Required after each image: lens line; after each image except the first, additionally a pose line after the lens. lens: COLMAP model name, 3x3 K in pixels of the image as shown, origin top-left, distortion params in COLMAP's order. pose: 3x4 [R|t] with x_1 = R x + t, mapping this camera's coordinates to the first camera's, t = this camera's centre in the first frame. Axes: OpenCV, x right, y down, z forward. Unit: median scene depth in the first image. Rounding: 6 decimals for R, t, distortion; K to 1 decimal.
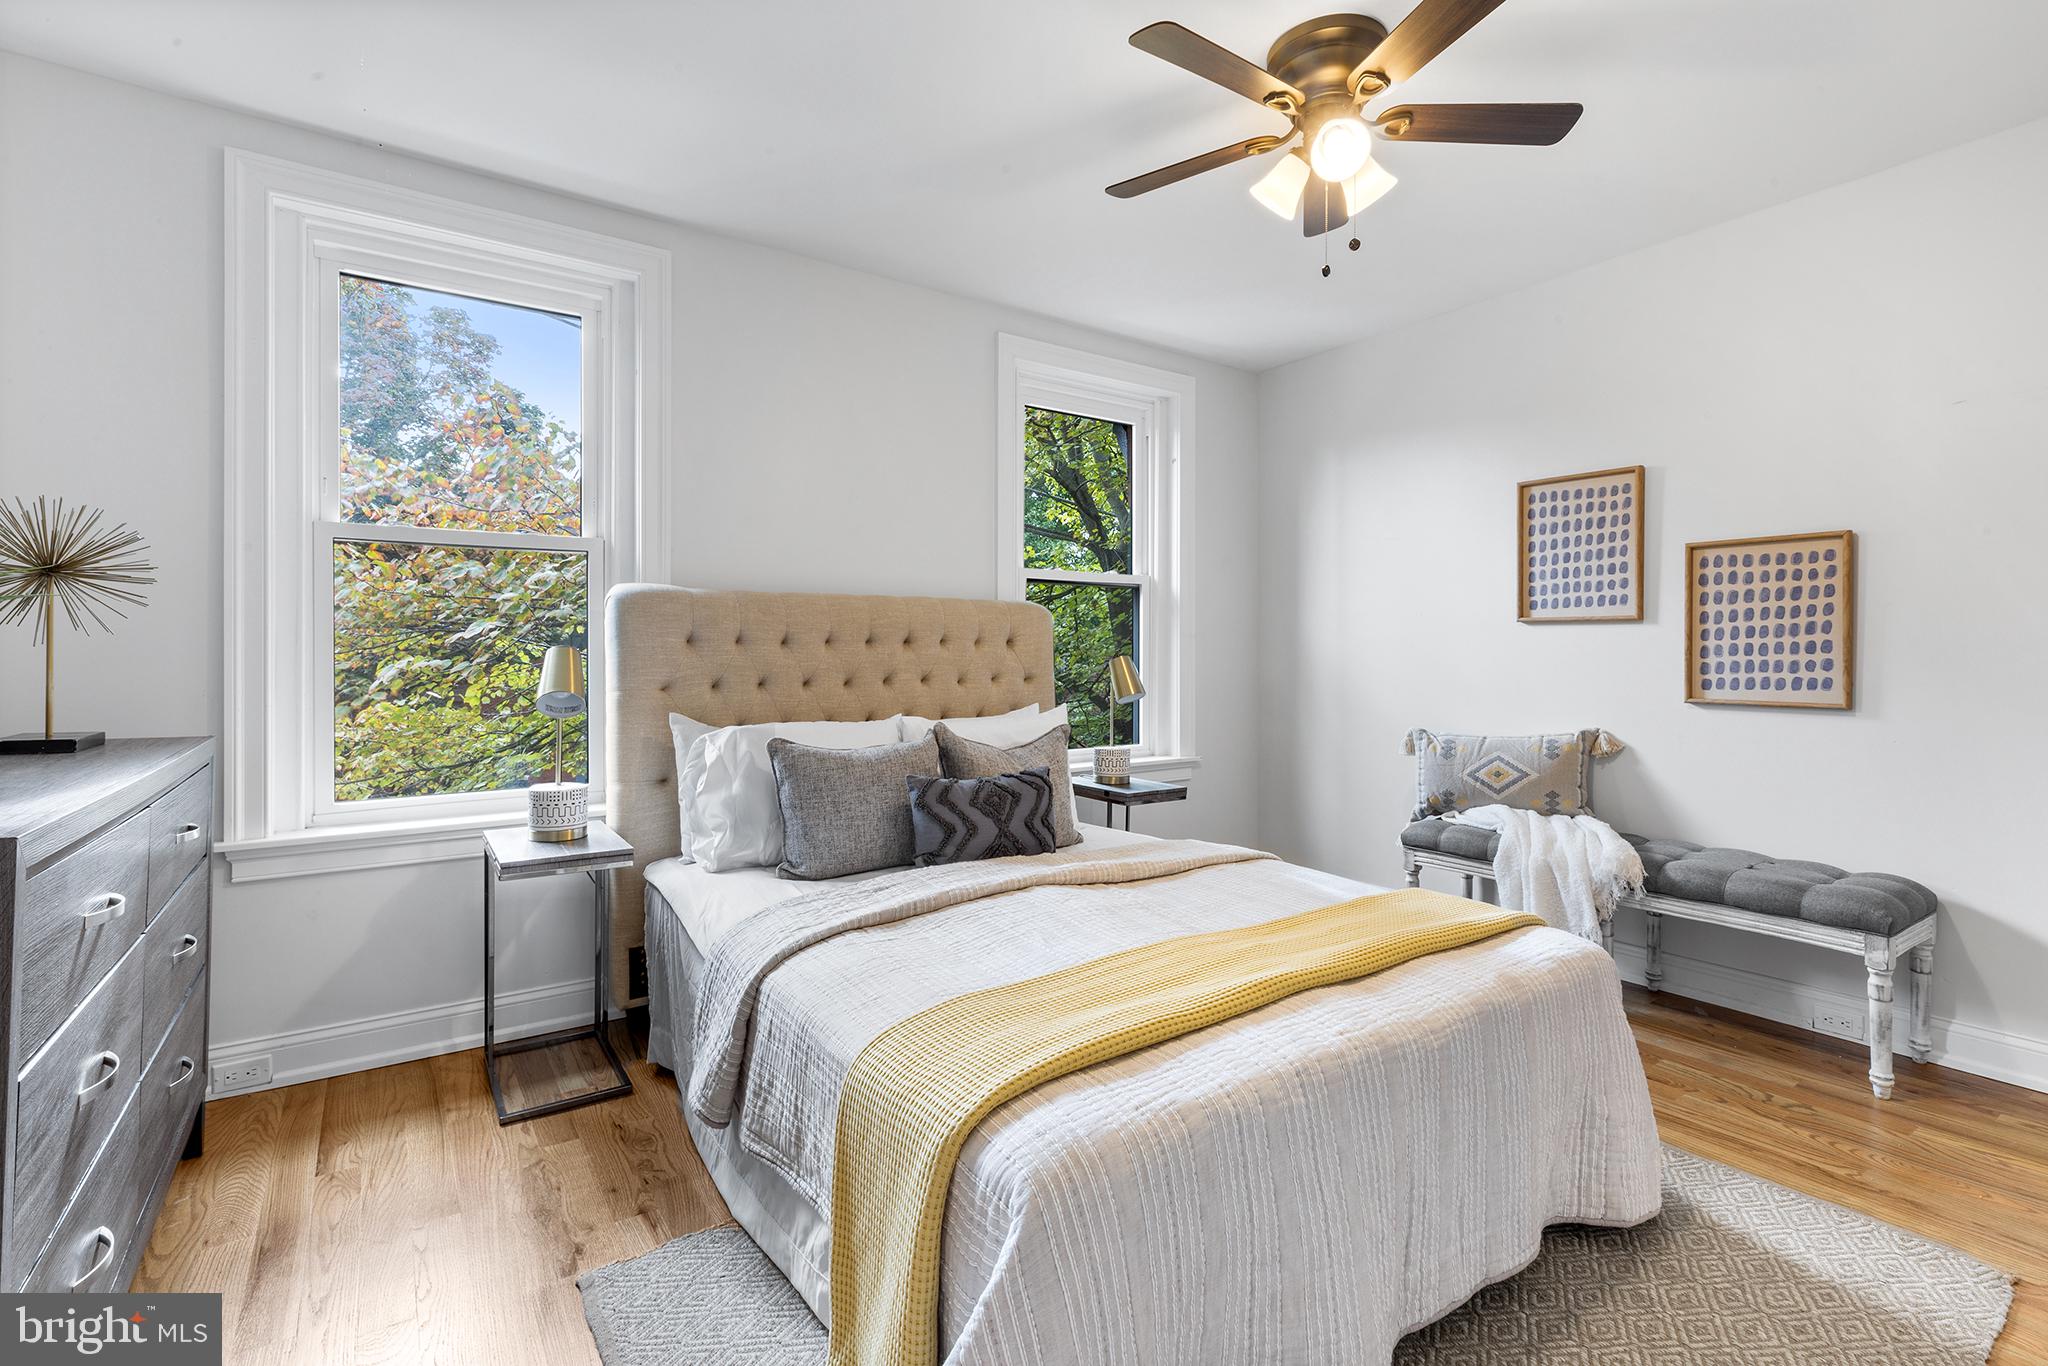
lens RADIAL K [[914.3, 0, 1010.2], [0, 914.3, 664.8], [0, 0, 1]] dist [0.004060, 0.000118]
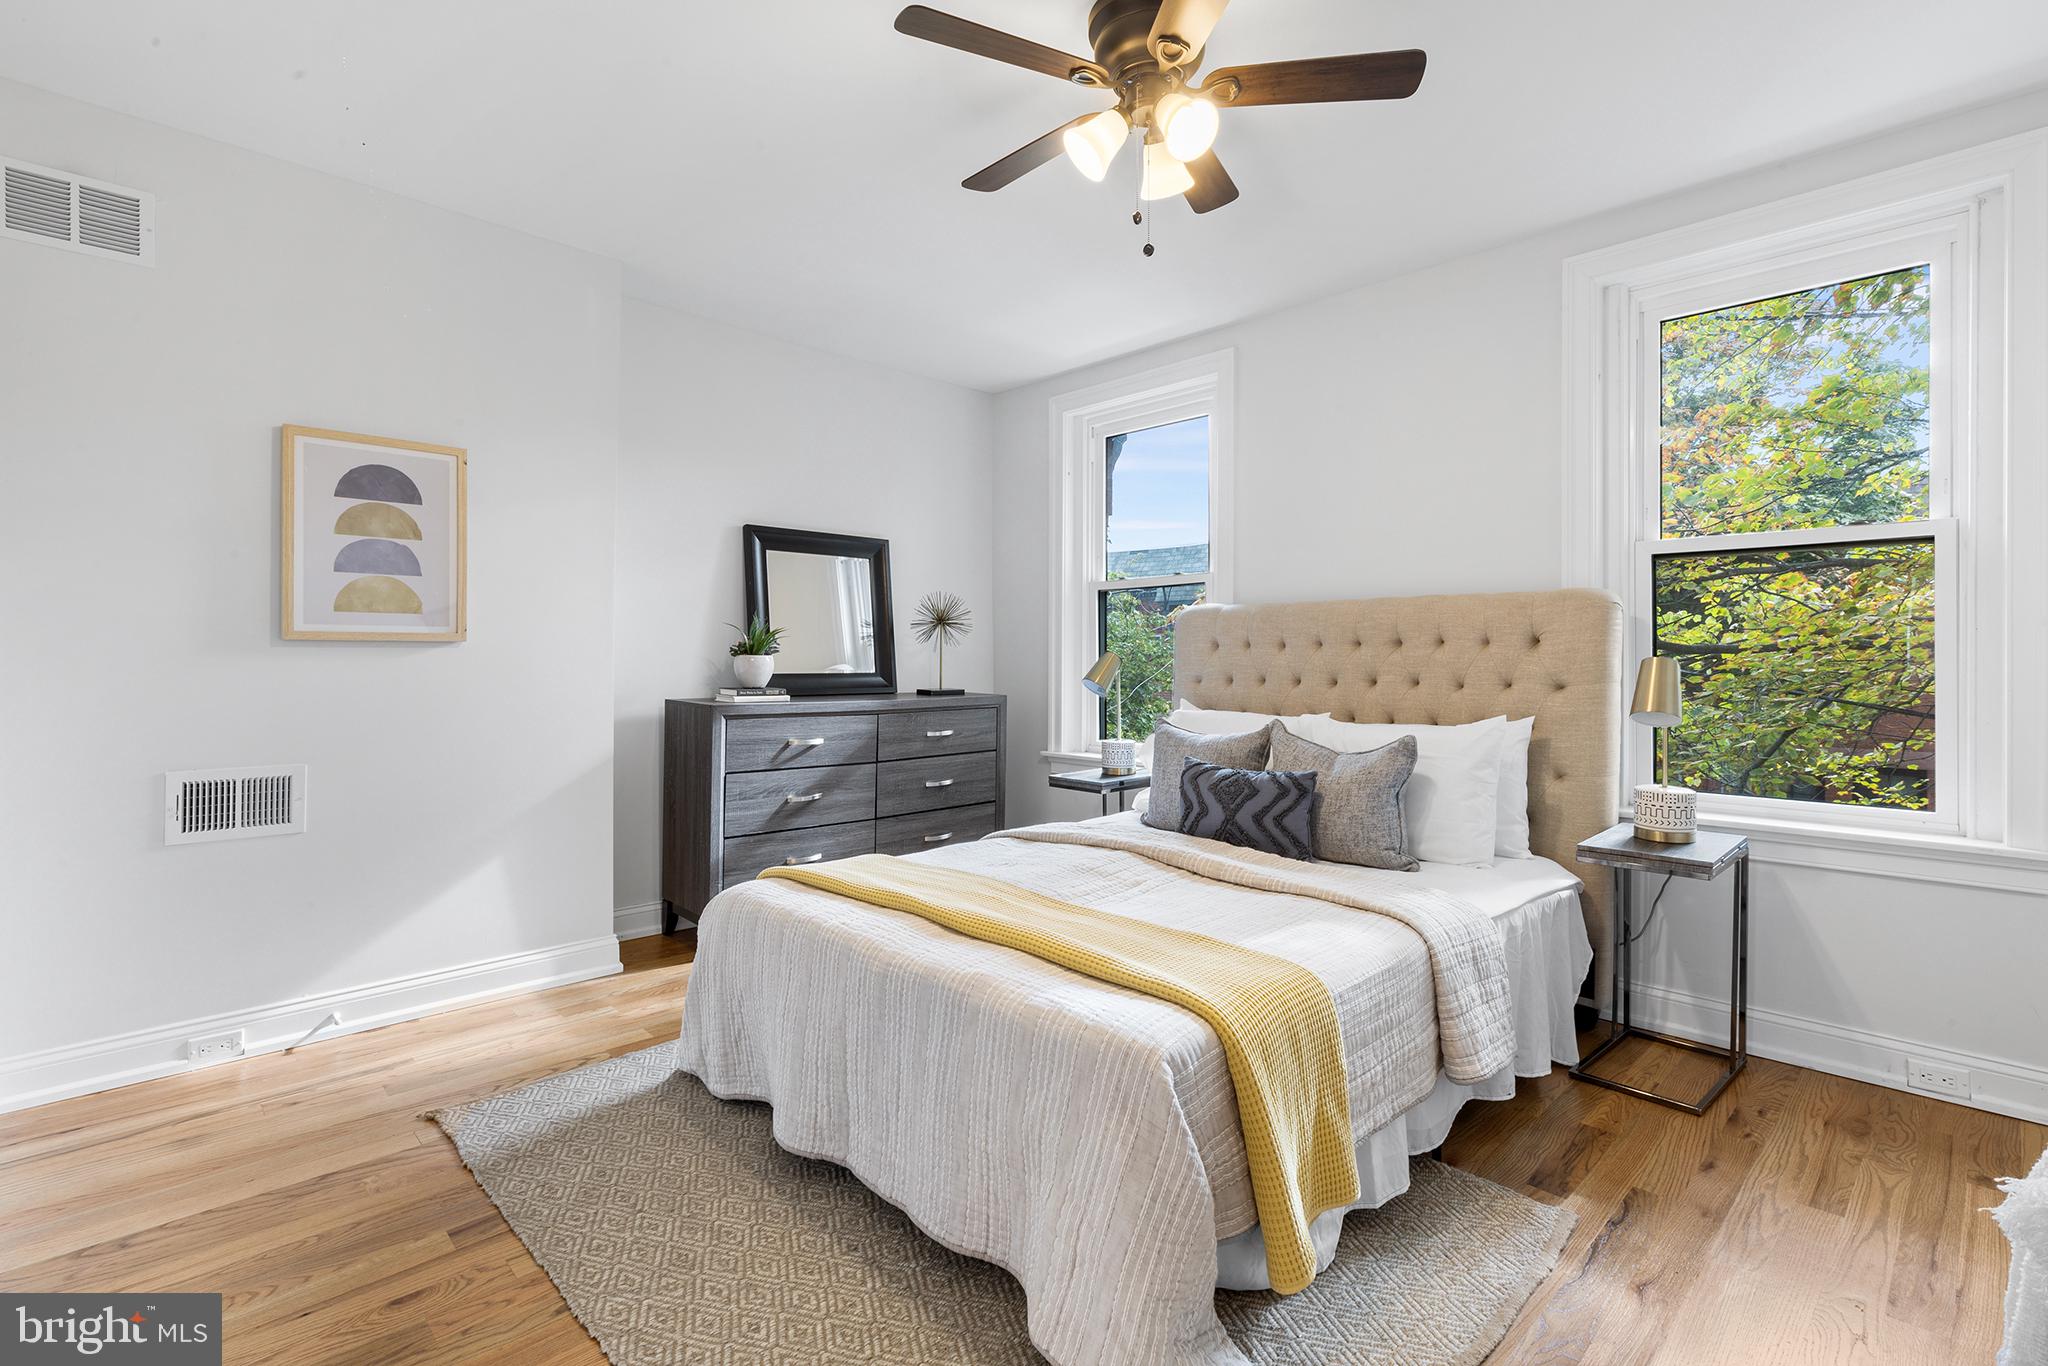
lens RADIAL K [[959.2, 0, 1095.1], [0, 959.2, 658.8], [0, 0, 1]] dist [0.001013, -0.000096]
pose [[0.204575, -0.000446, -0.978851, 1.087241], [-0.014429, 0.999890, -0.003471, -0.000555], [0.978745, 0.014834, 0.204546, 0.621331]]
